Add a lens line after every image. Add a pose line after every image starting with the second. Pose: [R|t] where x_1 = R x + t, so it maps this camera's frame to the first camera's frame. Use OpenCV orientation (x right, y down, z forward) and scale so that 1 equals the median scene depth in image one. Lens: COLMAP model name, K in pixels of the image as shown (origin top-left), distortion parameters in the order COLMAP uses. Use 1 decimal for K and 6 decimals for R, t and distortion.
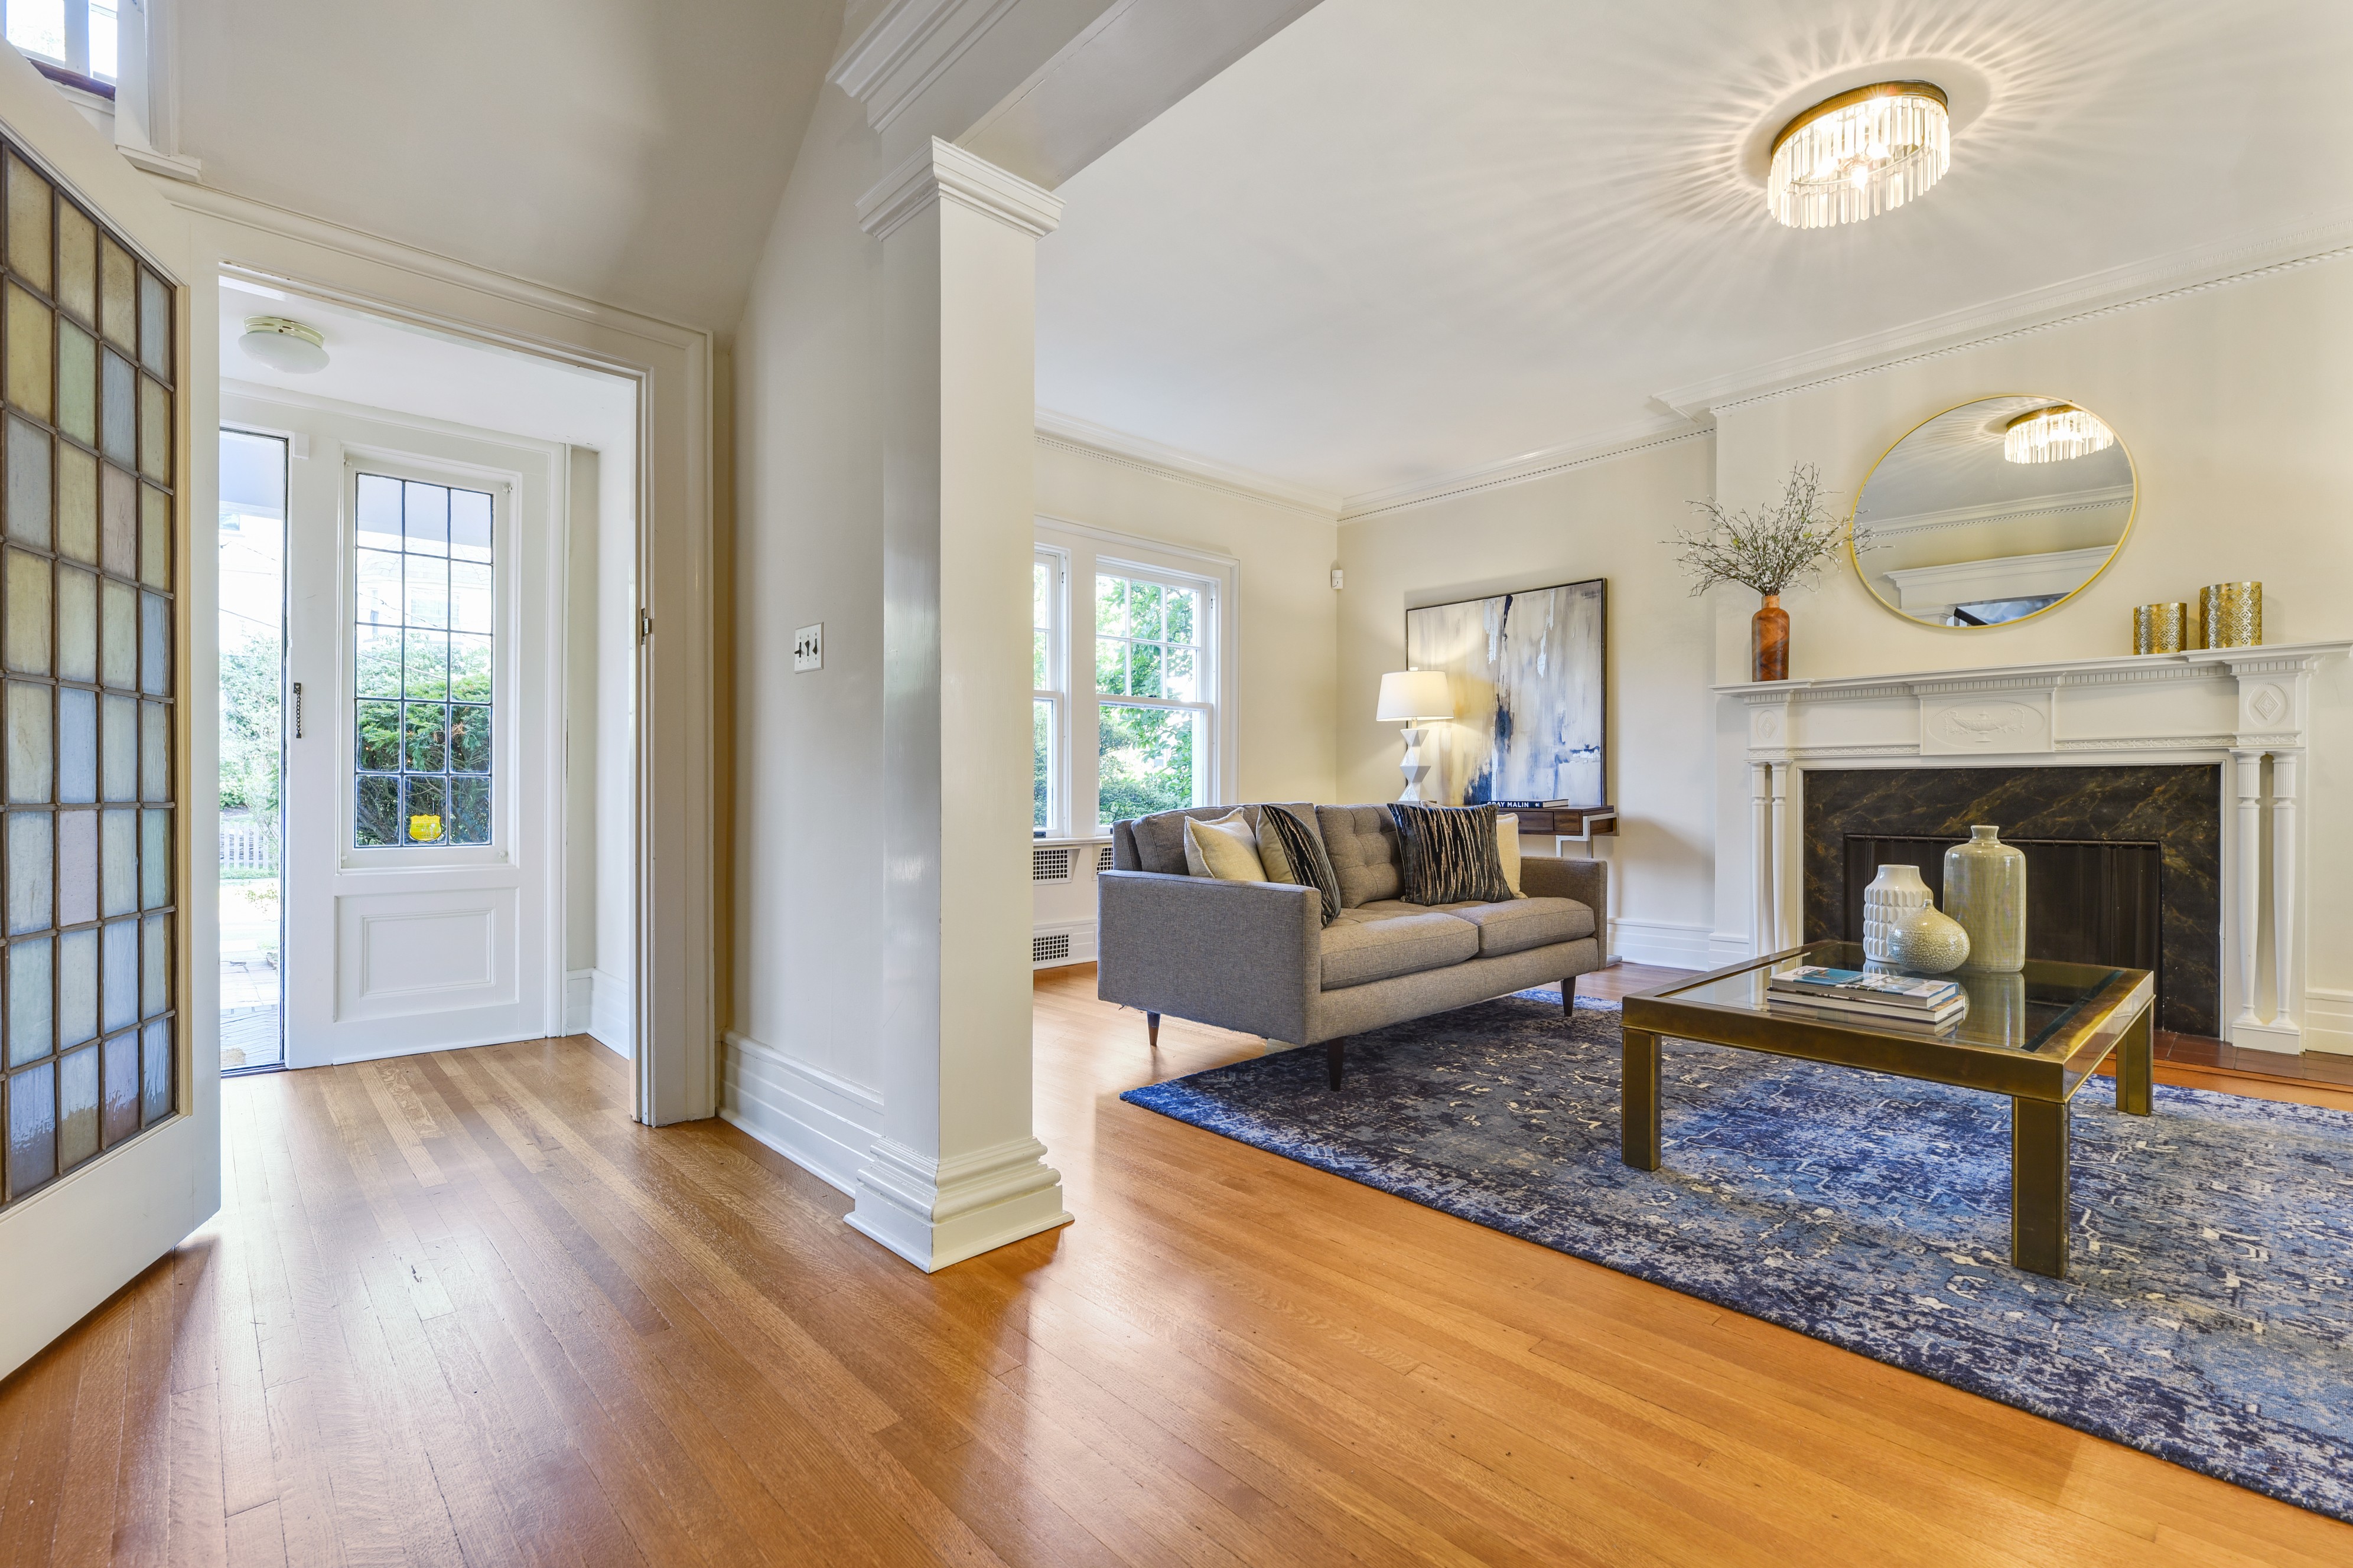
lens RADIAL K [[1051.2, 0, 1178.1], [0, 1051.2, 789.4], [0, 0, 1]] dist [-0.001269, -0.000211]
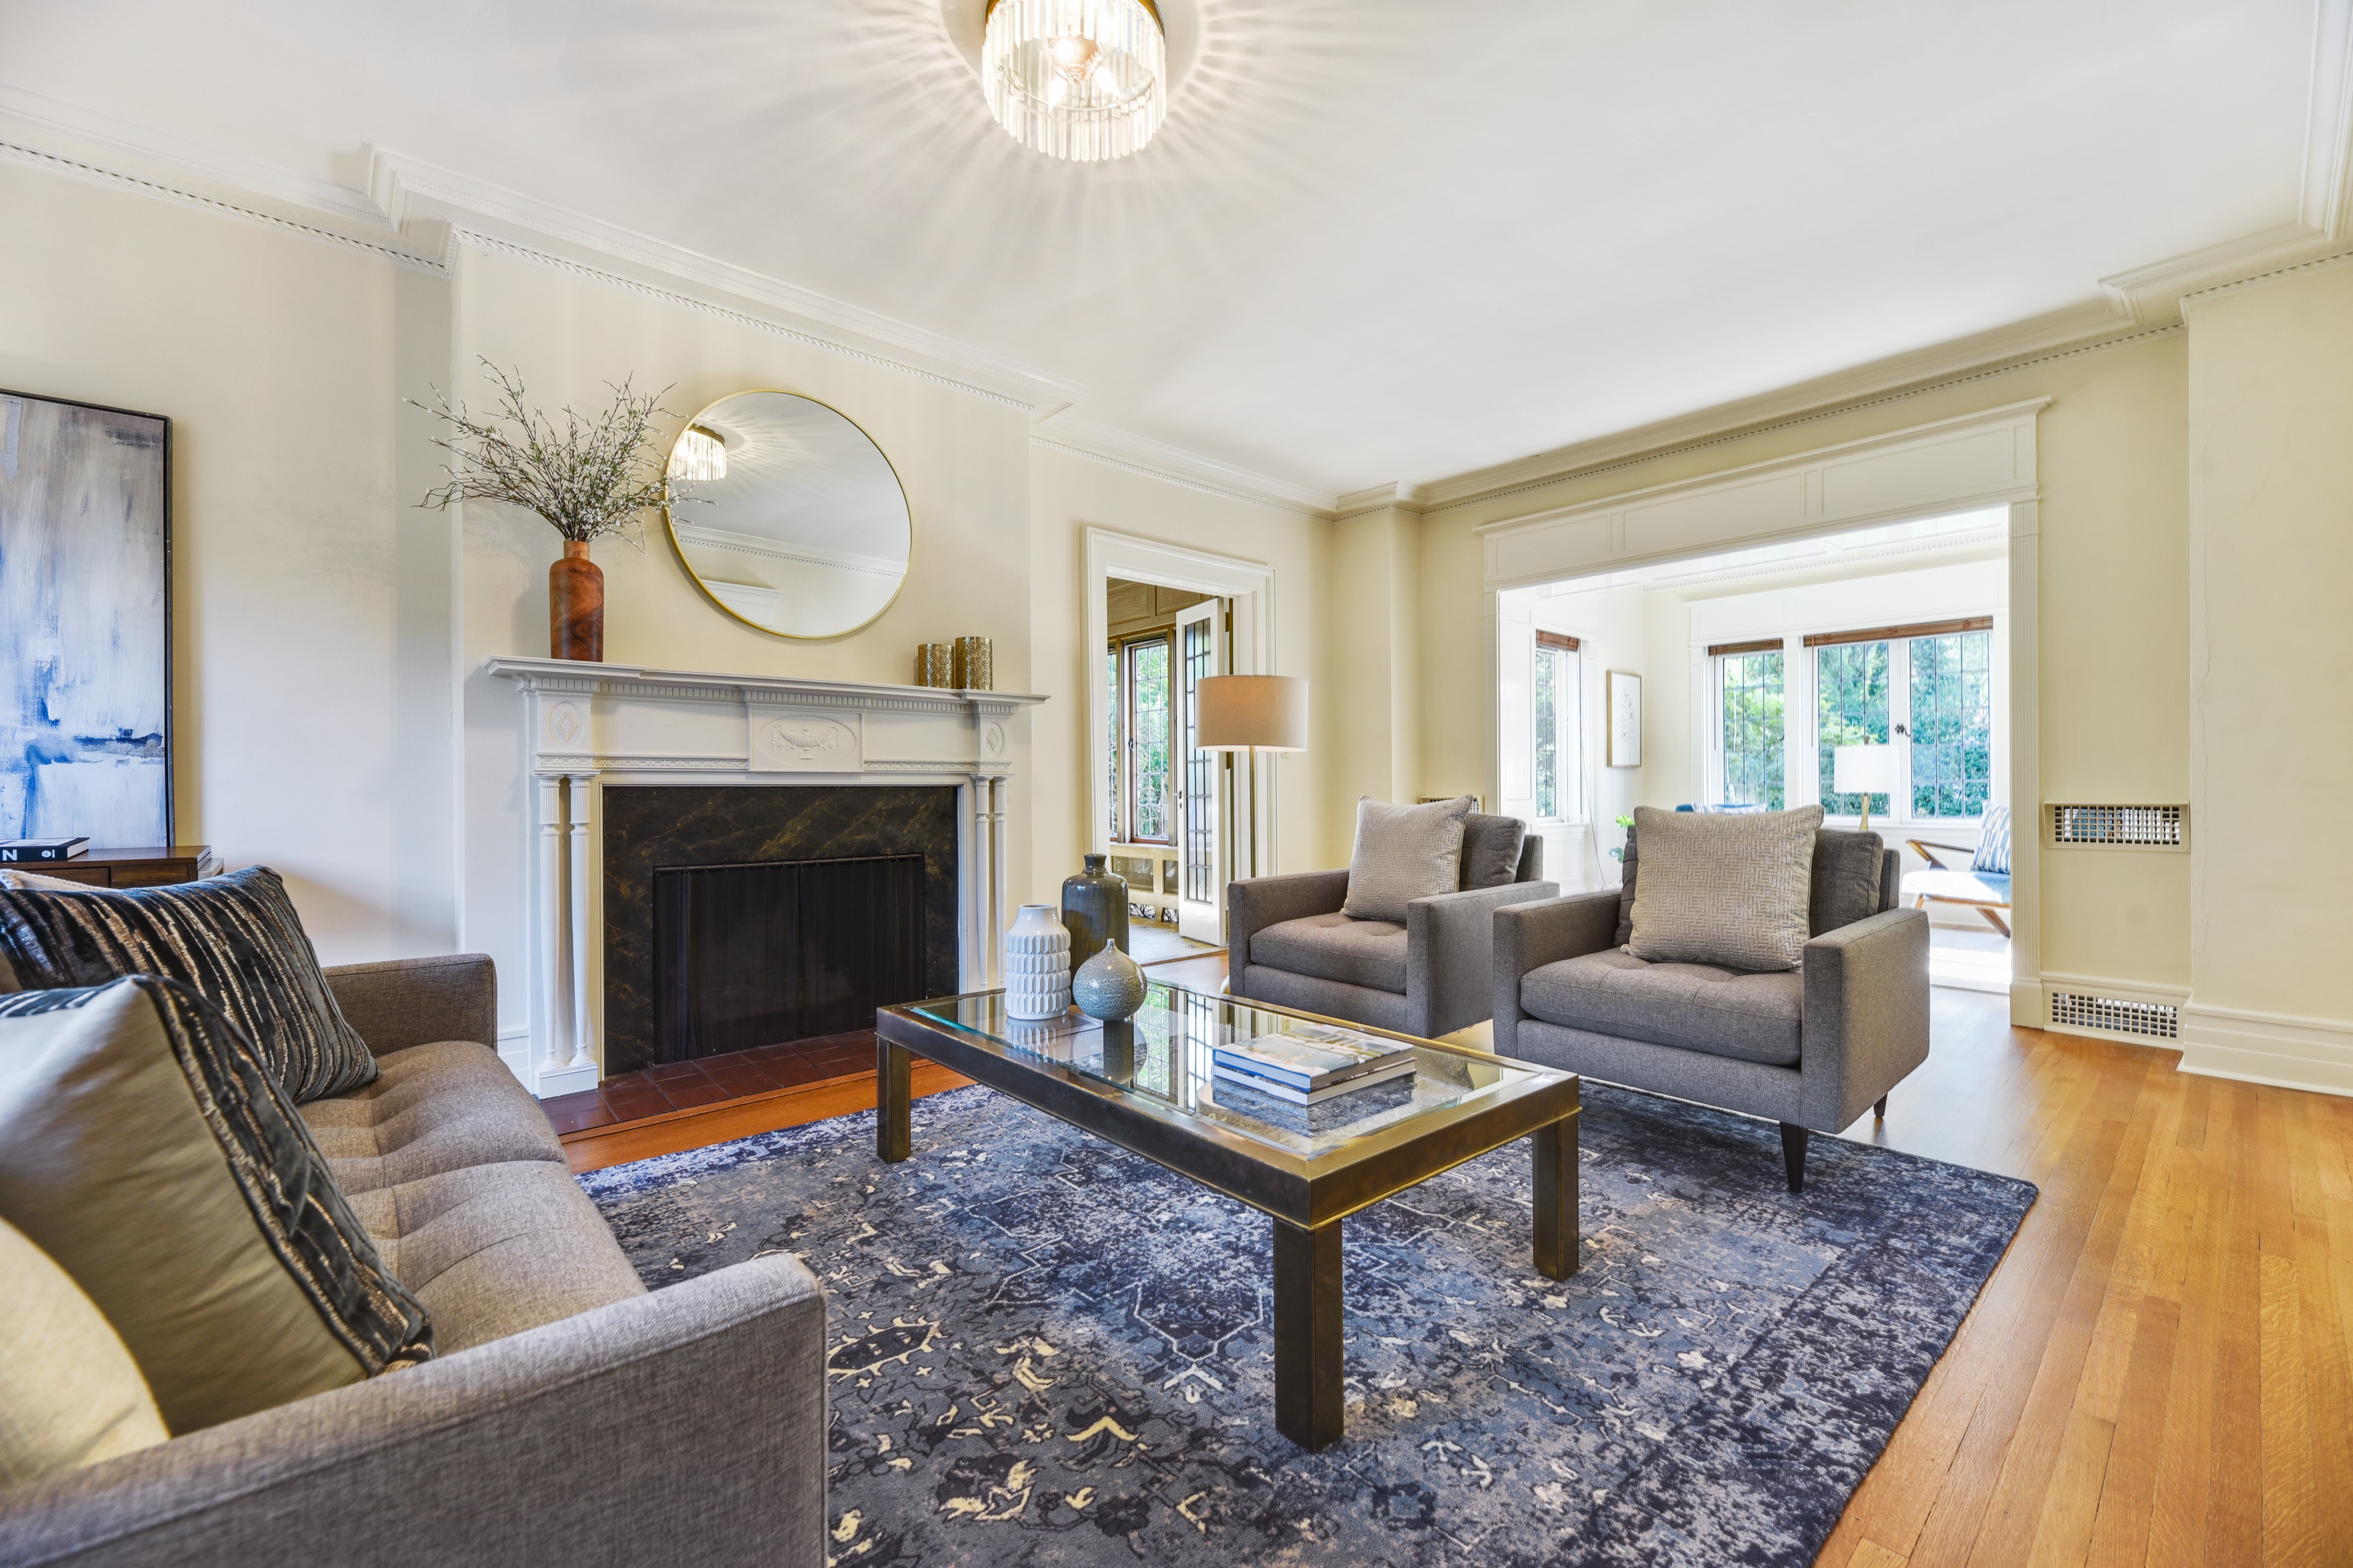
lens RADIAL K [[952.0, 0, 1177.8], [0, 952.0, 788.6], [0, 0, 1]] dist [-0.002285, -0.000638]
pose [[0.028738, -0.000496, 0.999587, -0.086991], [0.000354, 1.000000, 0.000486, -0.020654], [-0.999587, 0.000340, 0.028739, 0.704667]]
